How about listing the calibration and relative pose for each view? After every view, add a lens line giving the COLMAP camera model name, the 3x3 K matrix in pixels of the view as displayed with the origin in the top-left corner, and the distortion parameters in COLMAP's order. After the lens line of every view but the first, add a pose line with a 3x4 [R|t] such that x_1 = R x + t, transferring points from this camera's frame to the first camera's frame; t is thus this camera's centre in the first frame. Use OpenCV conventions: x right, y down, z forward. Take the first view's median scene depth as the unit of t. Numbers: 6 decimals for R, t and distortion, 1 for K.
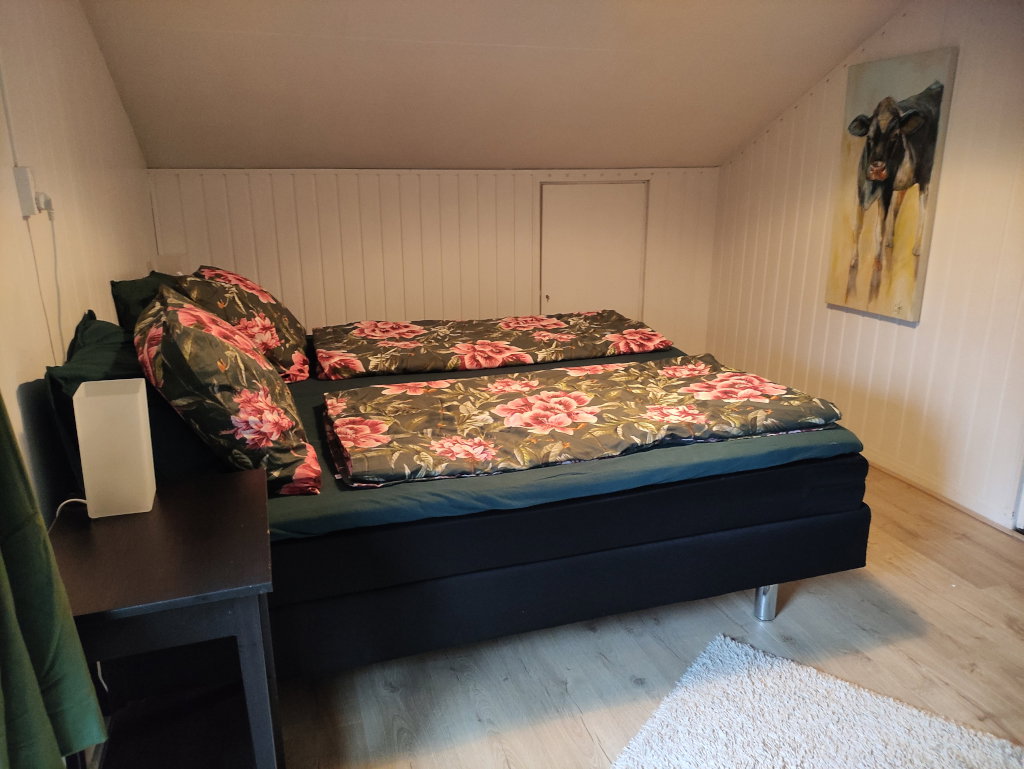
lens RADIAL K [[758.3, 0, 510.8], [0, 758.3, 382.4], [0, 0, 1]] dist [0.063754, -0.066113]
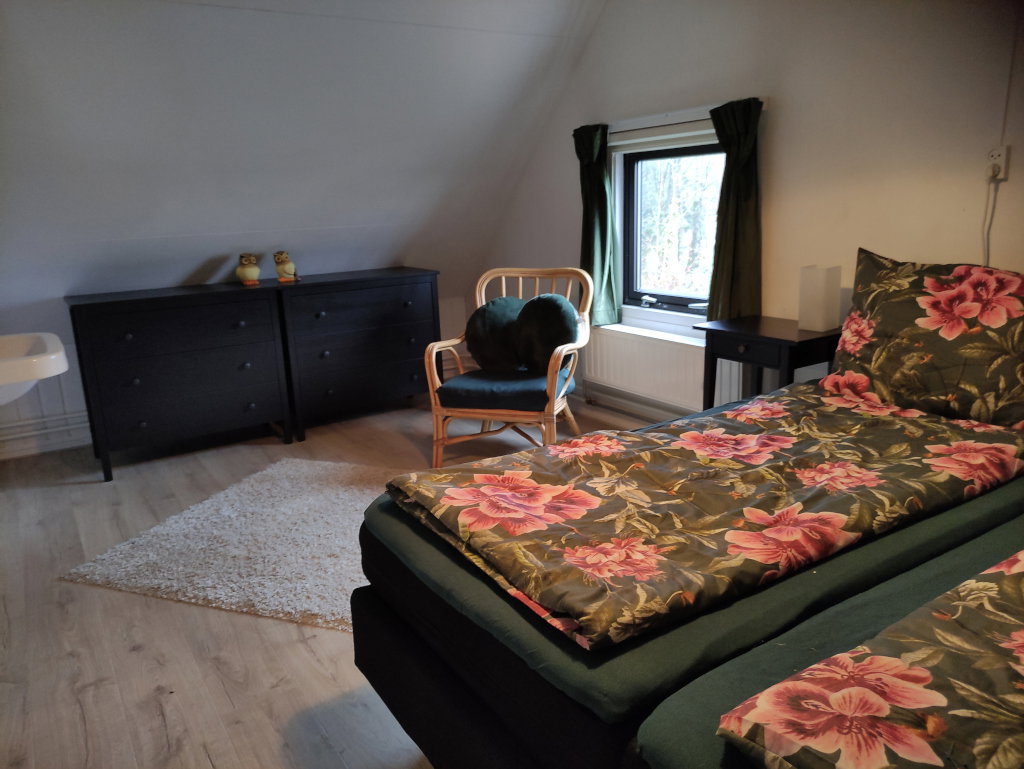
lens RADIAL K [[758.3, 0, 510.8], [0, 758.3, 382.4], [0, 0, 1]] dist [0.063754, -0.066113]
pose [[-0.964168, 0.102872, -0.244537, 0.464858], [-0.032892, 0.868292, 0.494962, -0.412943], [0.263247, 0.485270, -0.833795, 1.553231]]
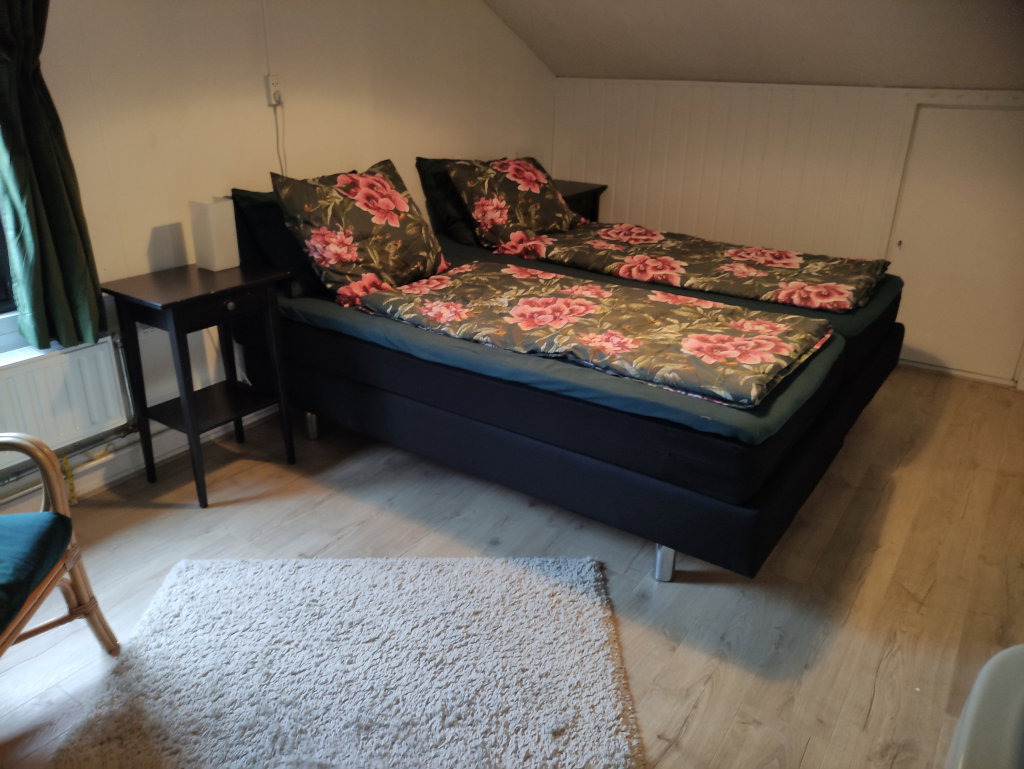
lens RADIAL K [[758.3, 0, 510.8], [0, 758.3, 382.4], [0, 0, 1]] dist [0.063754, -0.066113]
pose [[0.603394, 0.321637, -0.729702, 0.847284], [-0.237613, 0.946003, 0.220494, -0.094304], [0.761220, 0.040342, 0.647238, 0.222487]]
